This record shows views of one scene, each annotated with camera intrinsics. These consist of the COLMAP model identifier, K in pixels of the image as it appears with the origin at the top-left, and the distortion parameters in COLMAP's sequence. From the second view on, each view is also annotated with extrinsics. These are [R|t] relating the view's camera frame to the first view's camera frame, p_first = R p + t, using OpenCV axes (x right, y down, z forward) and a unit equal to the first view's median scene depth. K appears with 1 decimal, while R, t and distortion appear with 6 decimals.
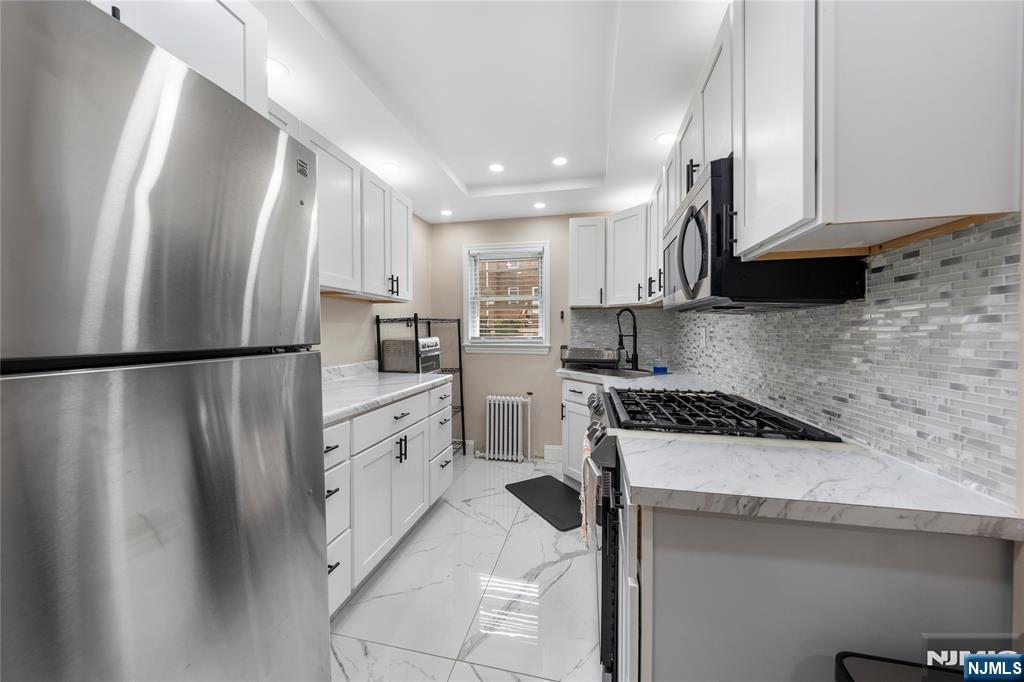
lens RADIAL K [[352.7, 0, 511.7], [0, 352.7, 334.9], [0, 0, 1]] dist [-0.006621, -0.000112]
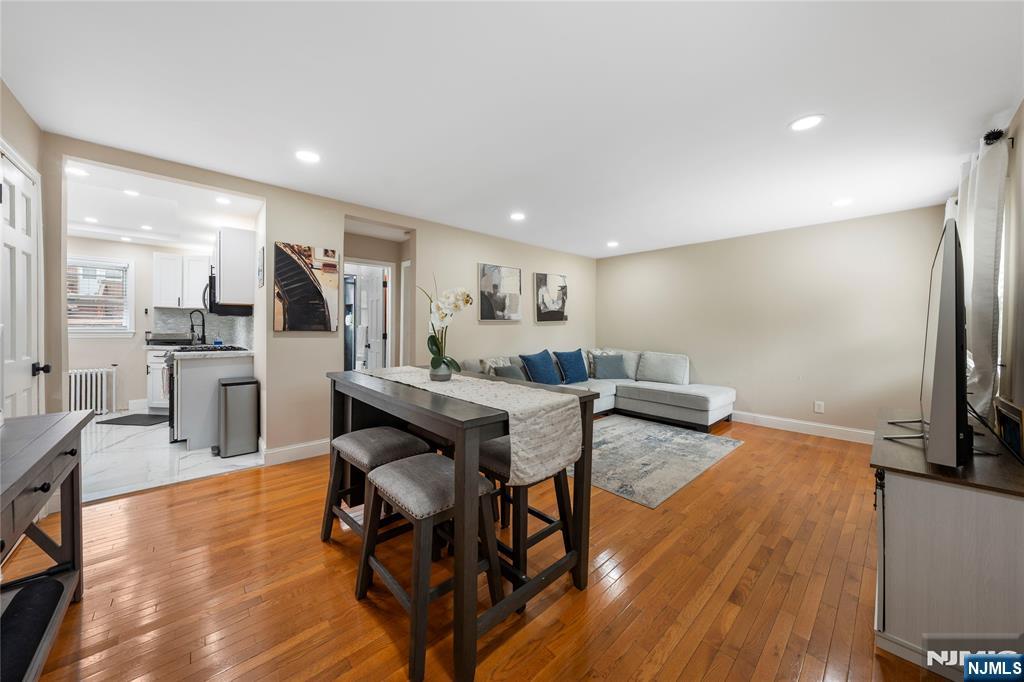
lens RADIAL K [[352.7, 0, 509.2], [0, 352.7, 331.6], [0, 0, 1]] dist [-0.006621, -0.000112]
pose [[0.574277, -0.002896, 0.818656, -0.214038], [-0.001921, 0.999986, 0.004885, 0.022163], [-0.818659, -0.004378, 0.574263, -1.264164]]
